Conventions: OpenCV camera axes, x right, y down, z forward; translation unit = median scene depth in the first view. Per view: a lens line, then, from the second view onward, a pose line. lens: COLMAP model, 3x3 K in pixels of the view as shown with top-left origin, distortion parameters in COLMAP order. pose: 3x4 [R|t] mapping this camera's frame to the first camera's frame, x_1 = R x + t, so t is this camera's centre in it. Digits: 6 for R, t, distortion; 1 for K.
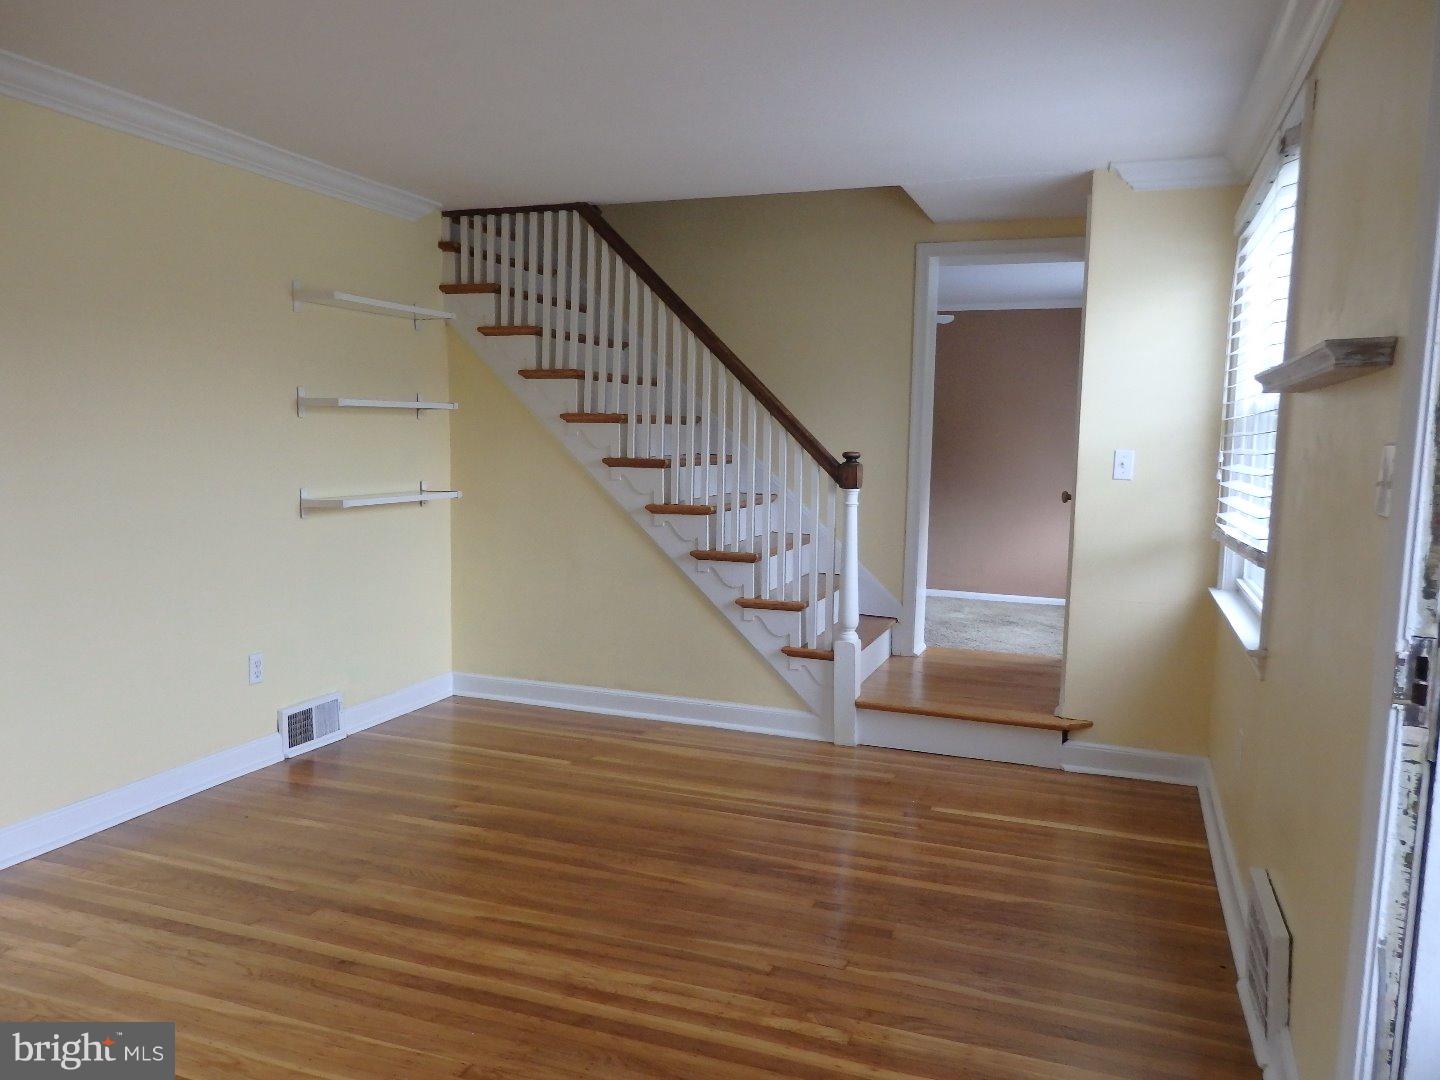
lens RADIAL K [[1054.4, 0, 721.6], [0, 1054.4, 540.0], [0, 0, 1]] dist [-0.005454, 0.002417]
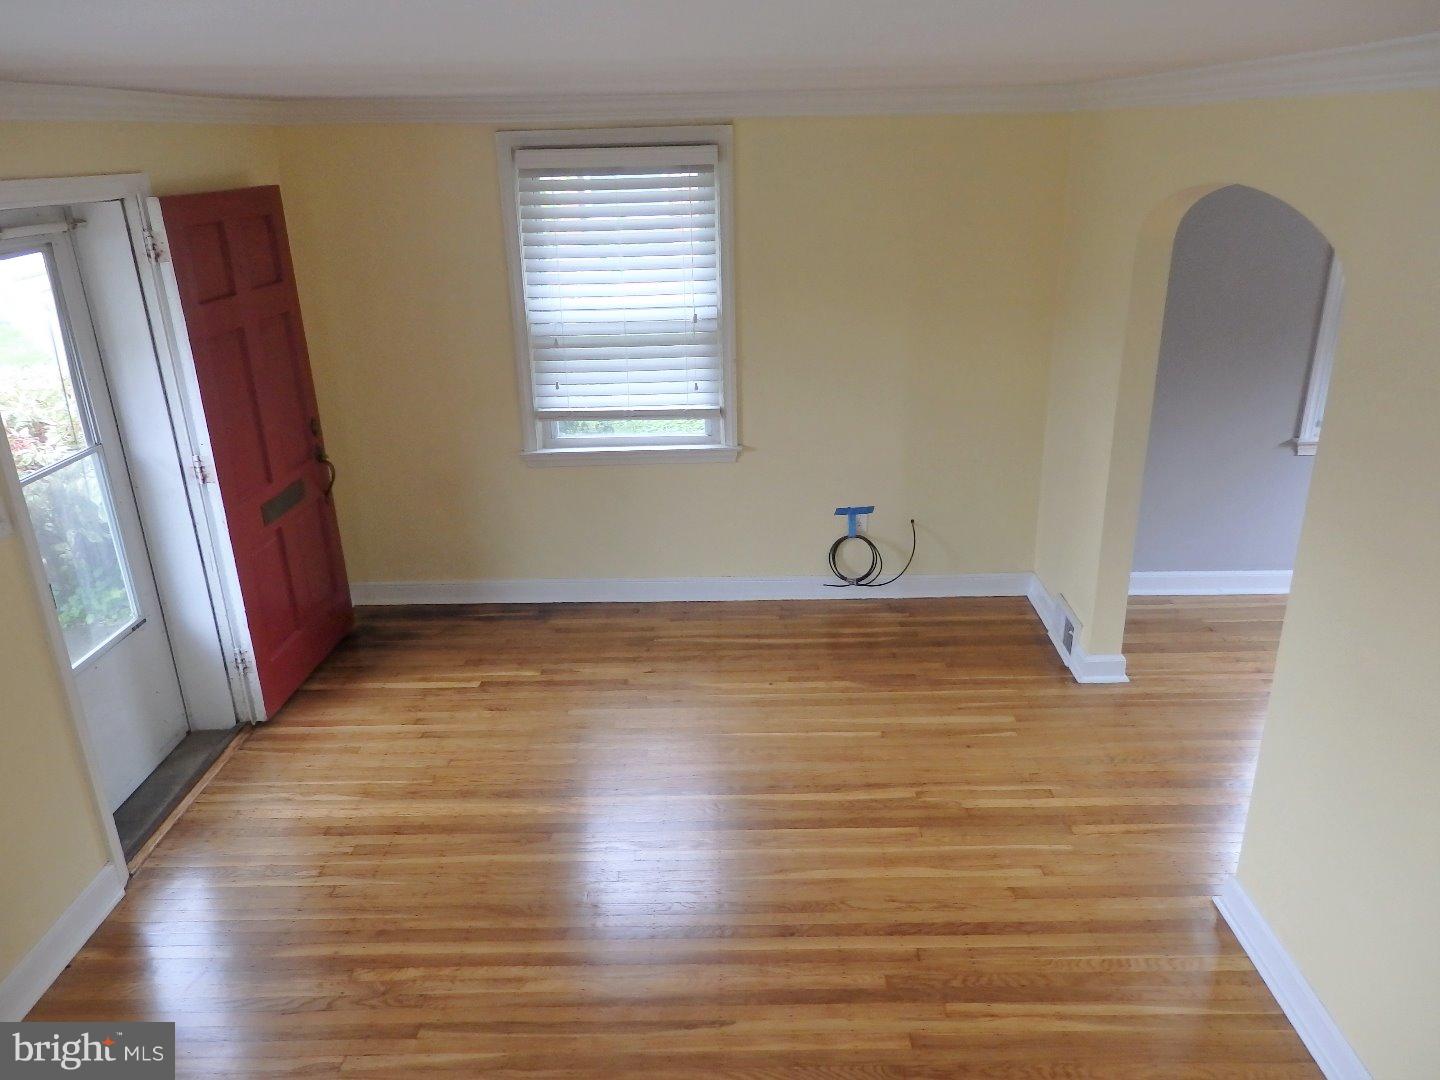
lens RADIAL K [[1054.4, 0, 721.6], [0, 1054.4, 540.0], [0, 0, 1]] dist [-0.005454, 0.002417]
pose [[-0.940920, 0.122460, -0.315711, 0.034220], [-0.034611, 0.892659, 0.449402, -0.530463], [0.336856, 0.433779, -0.835682, 1.789623]]
